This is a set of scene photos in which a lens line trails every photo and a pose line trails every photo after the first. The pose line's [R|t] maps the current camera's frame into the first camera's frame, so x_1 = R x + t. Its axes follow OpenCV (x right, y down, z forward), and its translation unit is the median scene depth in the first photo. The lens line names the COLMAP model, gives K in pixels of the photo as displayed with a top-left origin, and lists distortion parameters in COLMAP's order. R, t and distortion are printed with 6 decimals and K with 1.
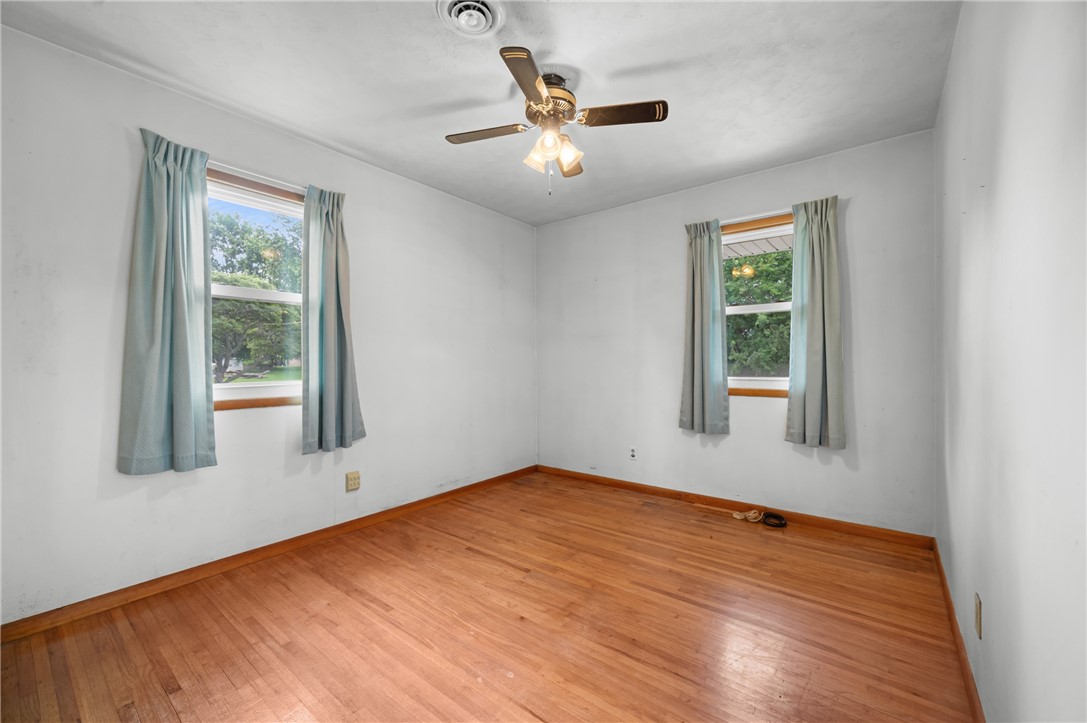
lens RADIAL K [[433.9, 0, 546.3], [0, 433.9, 356.0], [0, 0, 1]] dist [-0.001564, 0.000007]
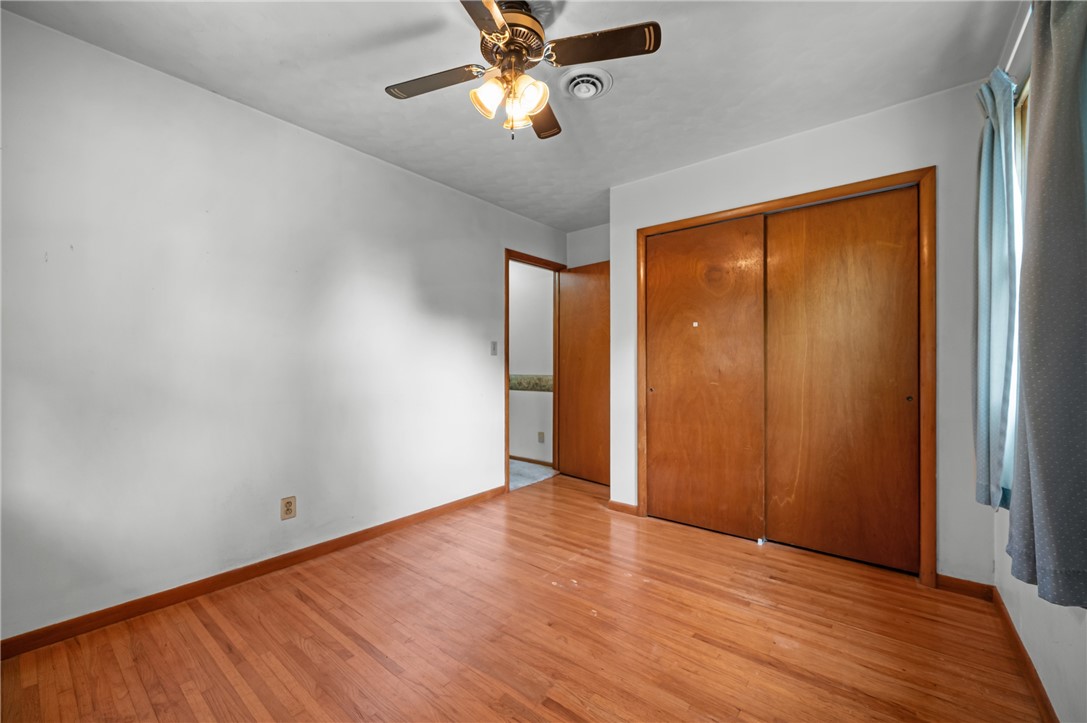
lens RADIAL K [[433.9, 0, 546.3], [0, 433.9, 356.0], [0, 0, 1]] dist [-0.001564, 0.000007]
pose [[-0.999875, 0.006403, 0.014479, -0.066526], [0.006026, 0.999645, -0.025964, 0.019659], [-0.014640, -0.025874, -0.999558, 2.001226]]
